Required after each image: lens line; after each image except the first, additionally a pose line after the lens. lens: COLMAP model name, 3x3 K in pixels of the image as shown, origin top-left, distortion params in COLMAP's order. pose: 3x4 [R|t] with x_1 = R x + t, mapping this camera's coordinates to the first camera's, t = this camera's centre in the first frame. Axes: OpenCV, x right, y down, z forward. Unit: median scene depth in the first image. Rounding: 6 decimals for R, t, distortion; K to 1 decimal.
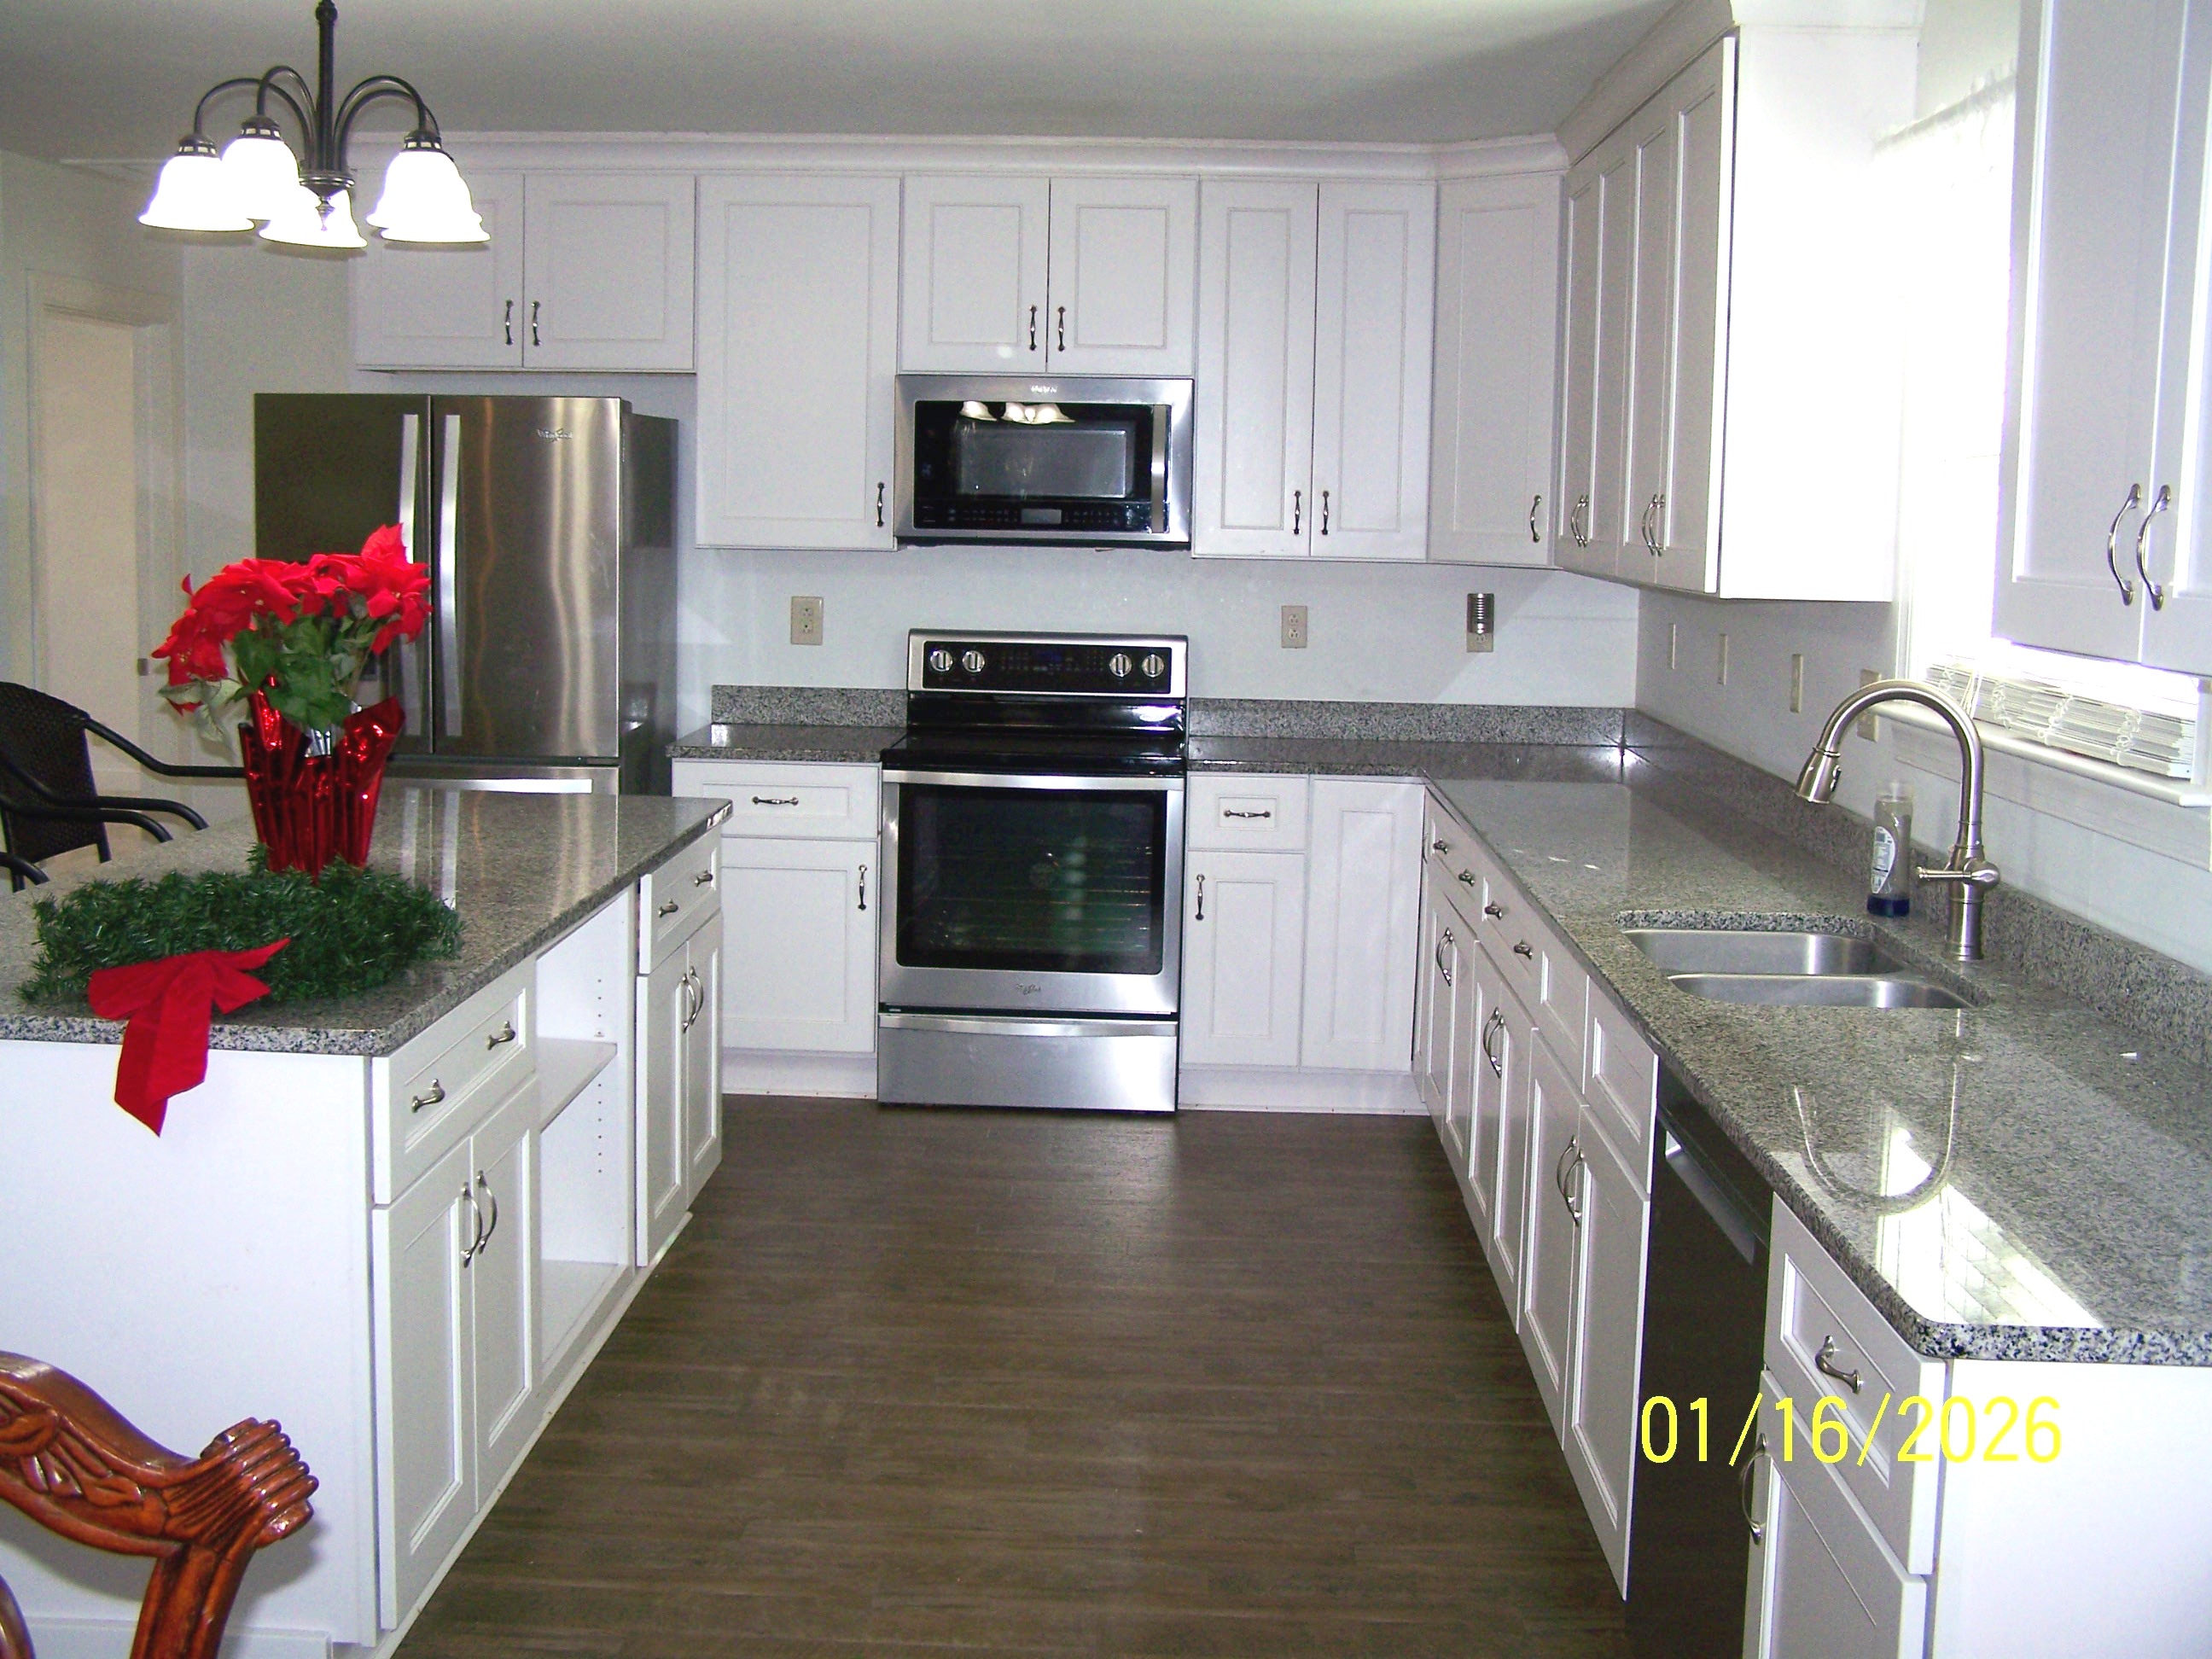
lens RADIAL K [[2520.9, 0, 1049.5], [0, 2520.9, 801.0], [0, 0, 1]] dist [-0.185769, 0.310811]
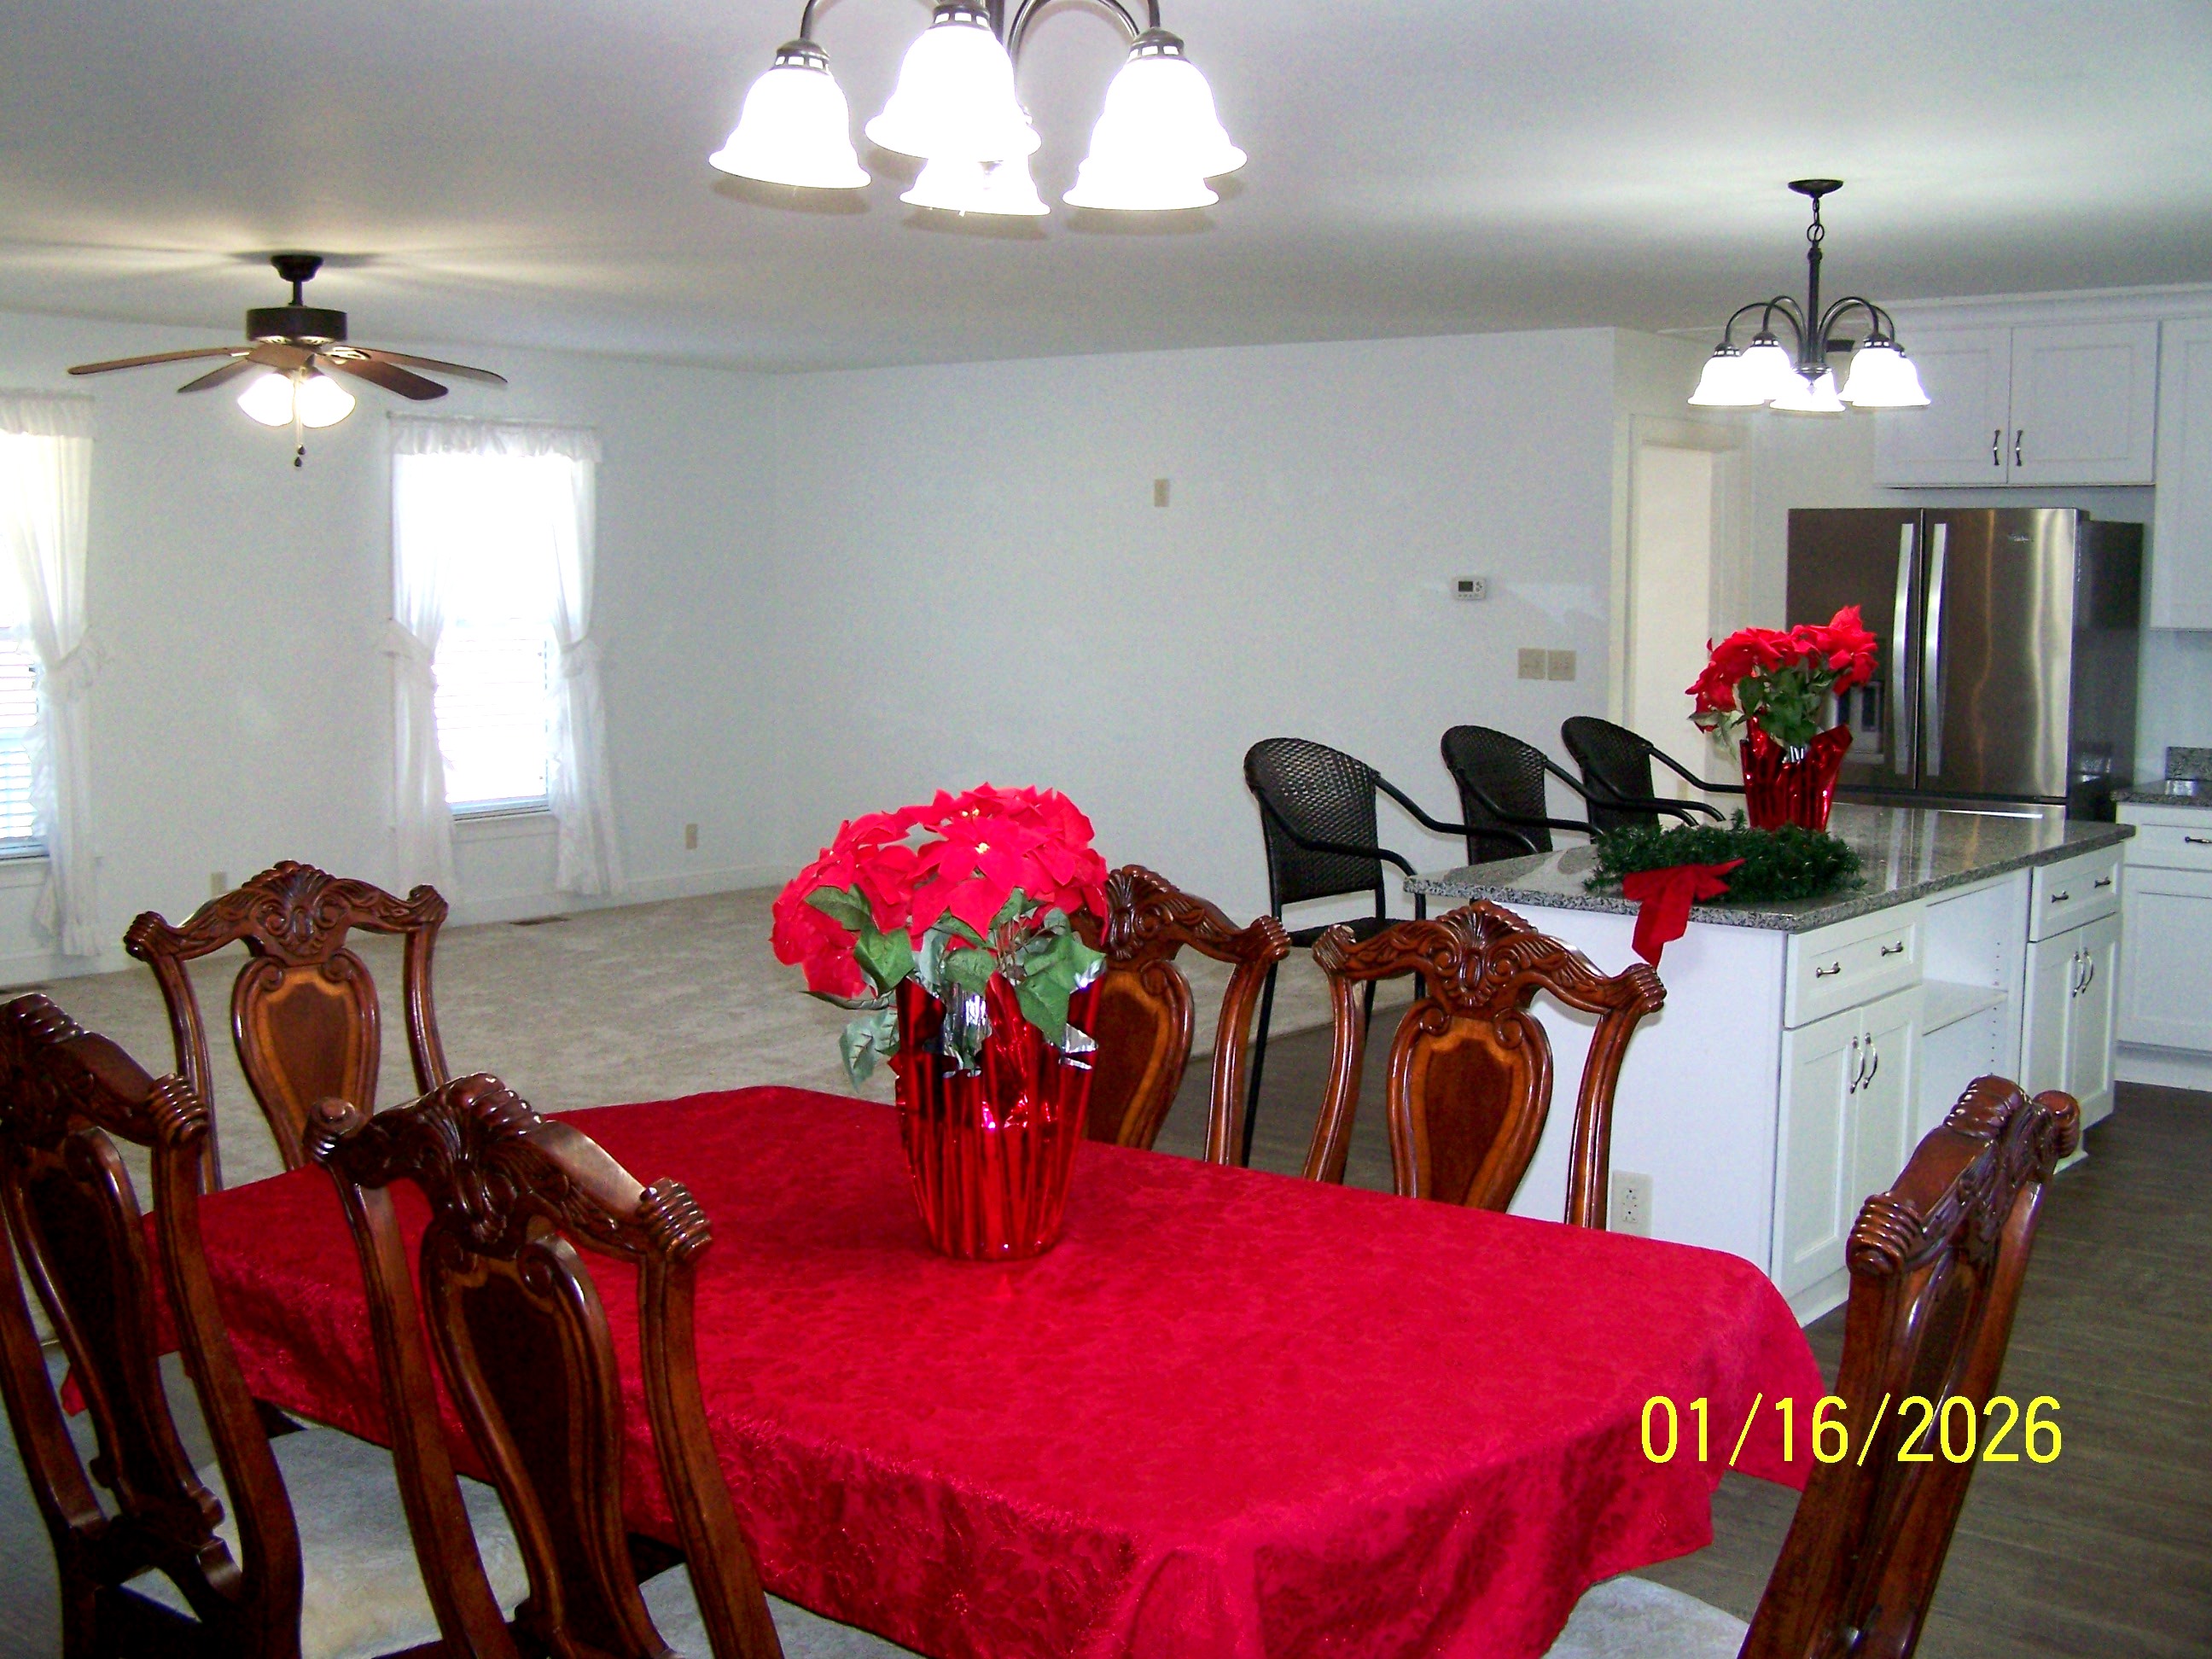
lens RADIAL K [[2520.9, 0, 1049.5], [0, 2520.9, 801.0], [0, 0, 1]] dist [-0.185769, 0.310811]
pose [[0.810273, 0.036932, -0.584888, 0.173812], [-0.059163, 0.998069, -0.018940, 0.048321], [0.583059, 0.049951, 0.810893, -0.366727]]
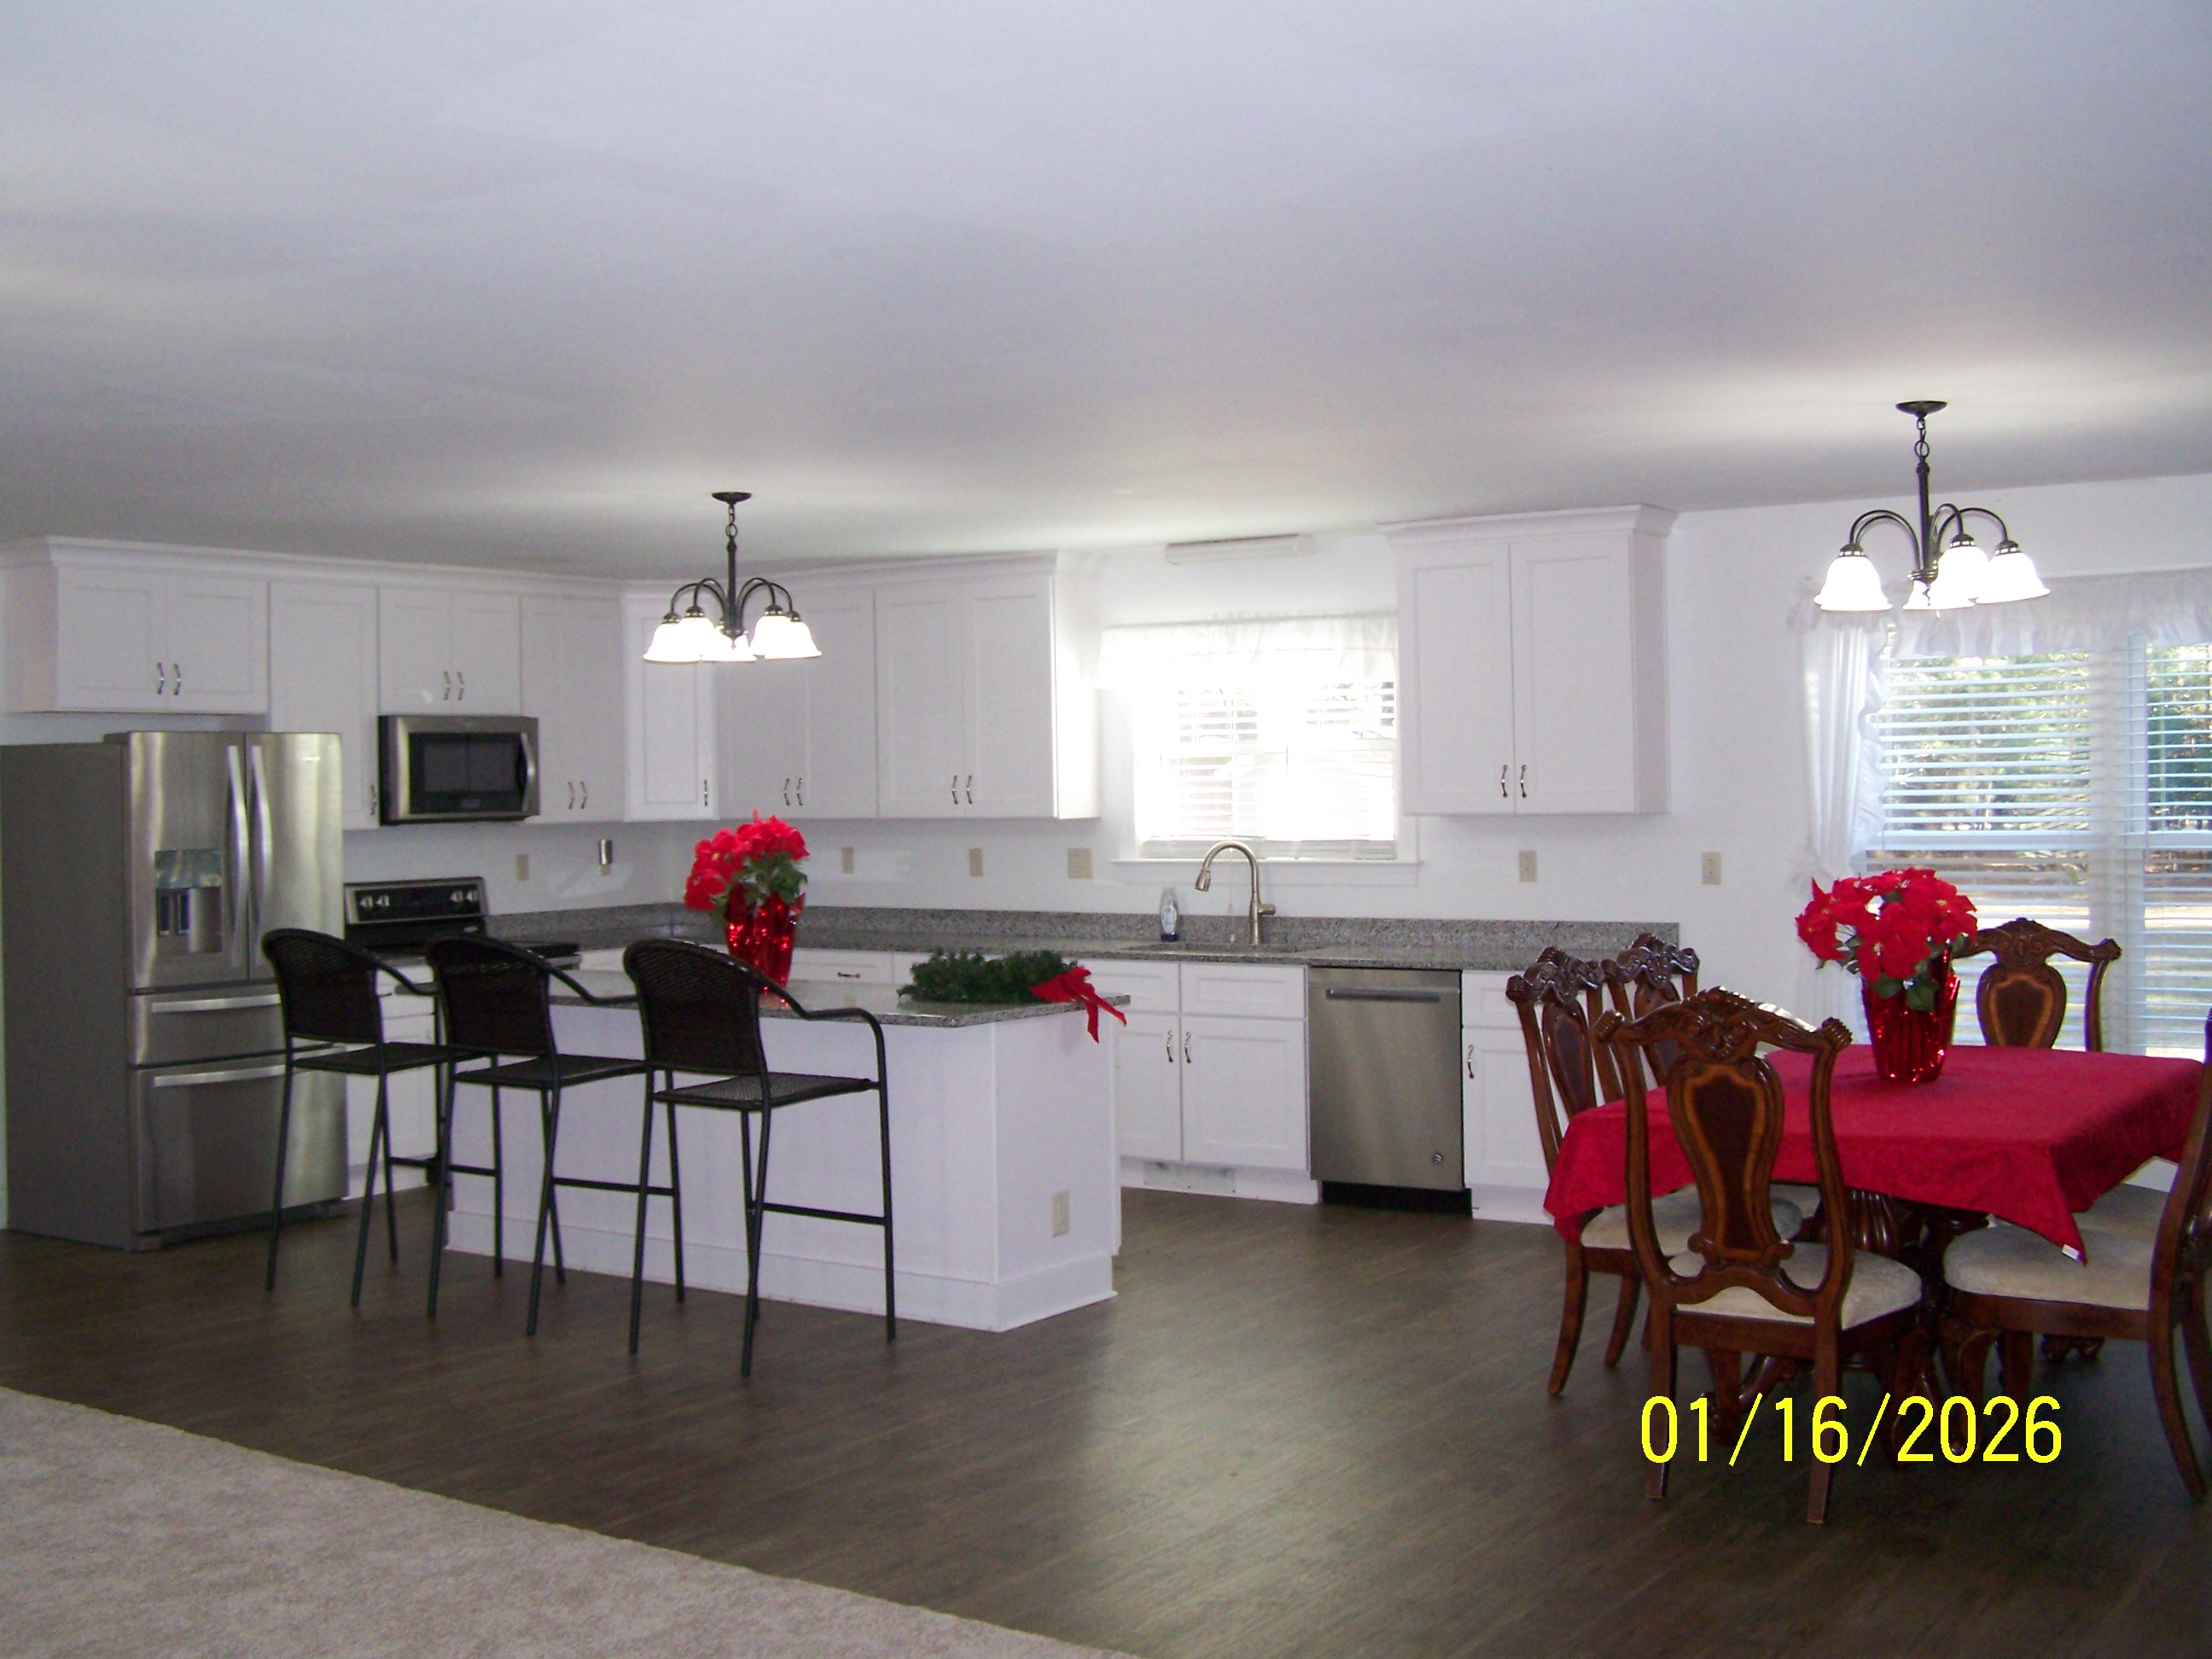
lens RADIAL K [[2520.9, 0, 1049.5], [0, 2520.9, 801.0], [0, 0, 1]] dist [-0.185769, 0.310811]
pose [[0.547501, -0.035518, 0.836051, -1.611488], [0.127205, 0.991020, -0.041201, -0.003657], [-0.827080, 0.128907, 0.547102, -0.245756]]
